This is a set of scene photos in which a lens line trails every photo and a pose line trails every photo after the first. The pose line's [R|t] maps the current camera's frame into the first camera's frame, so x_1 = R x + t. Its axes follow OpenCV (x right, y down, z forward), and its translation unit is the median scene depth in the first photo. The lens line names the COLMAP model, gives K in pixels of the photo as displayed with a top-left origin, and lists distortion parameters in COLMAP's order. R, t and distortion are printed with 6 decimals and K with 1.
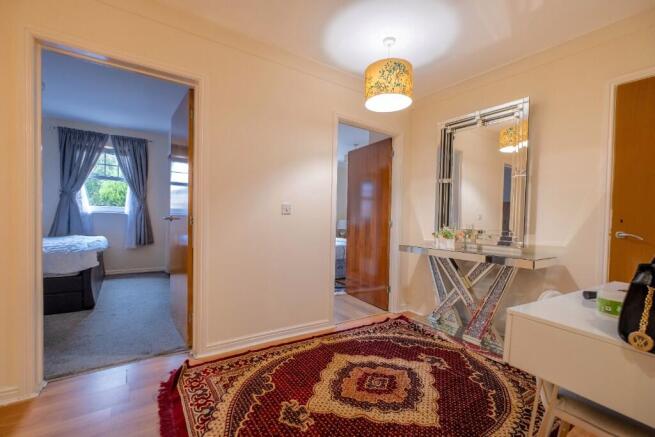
lens RADIAL K [[284.2, 0, 319.3], [0, 284.2, 224.3], [0, 0, 1]] dist [-0.001723, -0.001605]
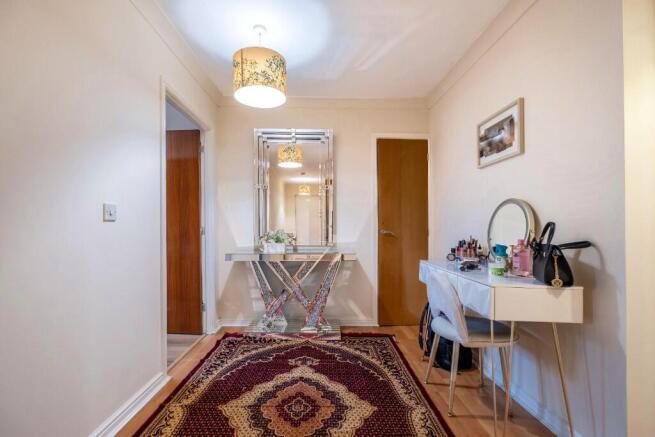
lens RADIAL K [[284.2, 0, 330.7], [0, 284.2, 222.4], [0, 0, 1]] dist [-0.001723, -0.001605]
pose [[0.542989, -0.014216, 0.839619, -0.357793], [0.029459, 0.999564, -0.002127, -0.018551], [-0.839223, 0.025889, 0.543171, 0.297539]]
